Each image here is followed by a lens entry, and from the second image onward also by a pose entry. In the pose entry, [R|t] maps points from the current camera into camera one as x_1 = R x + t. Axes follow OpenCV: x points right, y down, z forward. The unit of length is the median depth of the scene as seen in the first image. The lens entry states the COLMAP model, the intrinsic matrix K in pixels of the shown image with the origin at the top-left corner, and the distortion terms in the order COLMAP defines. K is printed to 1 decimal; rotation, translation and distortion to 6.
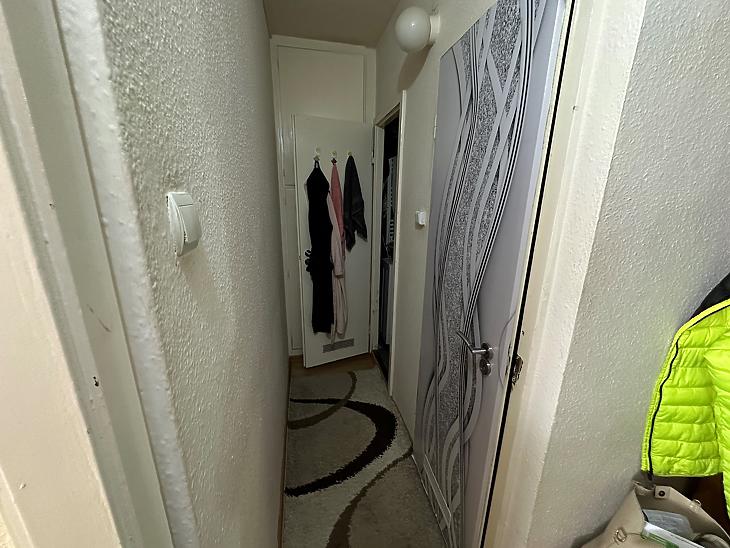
lens RADIAL K [[290.2, 0, 365.5], [0, 290.2, 276.5], [0, 0, 1]] dist [-0.005108, 0.000314]
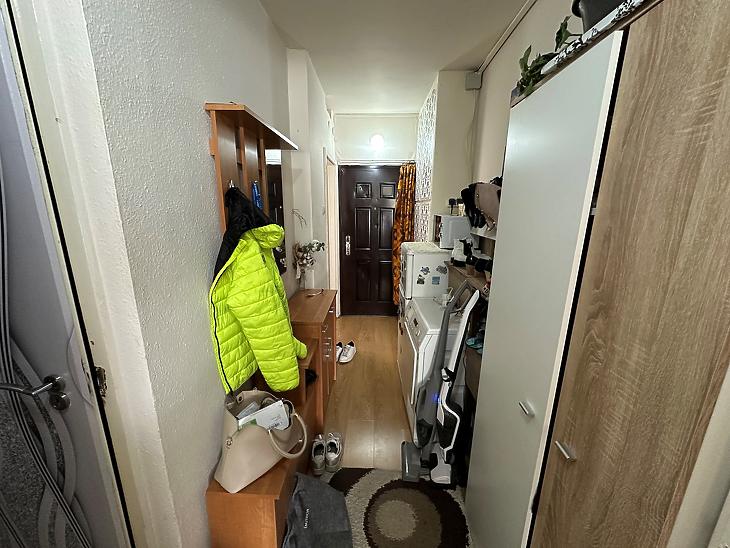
lens RADIAL K [[290.2, 0, 366.1], [0, 290.2, 275.7], [0, 0, 1]] dist [-0.005108, 0.000314]
pose [[0.239319, -0.234349, 0.942235, -0.095062], [0.247732, 0.953054, 0.174118, 0.038748], [-0.938805, 0.191752, 0.286140, -0.180793]]
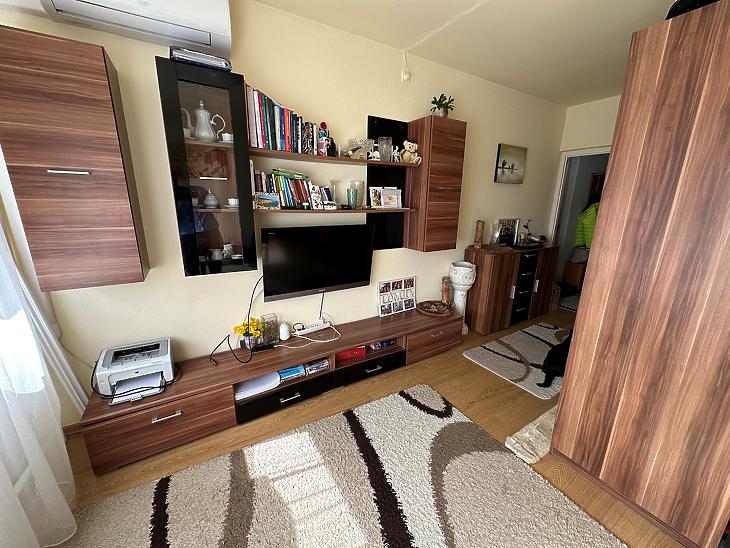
lens RADIAL K [[290.2, 0, 365.2], [0, 290.2, 276.7], [0, 0, 1]] dist [-0.005108, 0.000314]
pose [[0.948218, -0.082205, 0.306799, -5.043767], [0.084969, 0.996374, 0.004362, 0.975636], [-0.306045, 0.021932, 0.951764, -3.328201]]
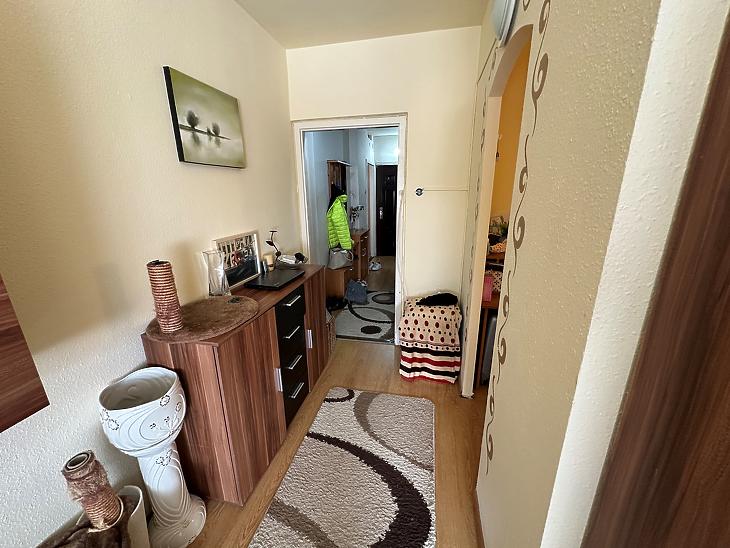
lens RADIAL K [[290.2, 0, 366.7], [0, 290.2, 274.0], [0, 0, 1]] dist [-0.005108, 0.000314]
pose [[0.408939, -0.266907, 0.872657, -3.176687], [0.255357, 0.951538, 0.171370, 0.449003], [-0.876106, 0.152759, 0.457278, -1.694390]]
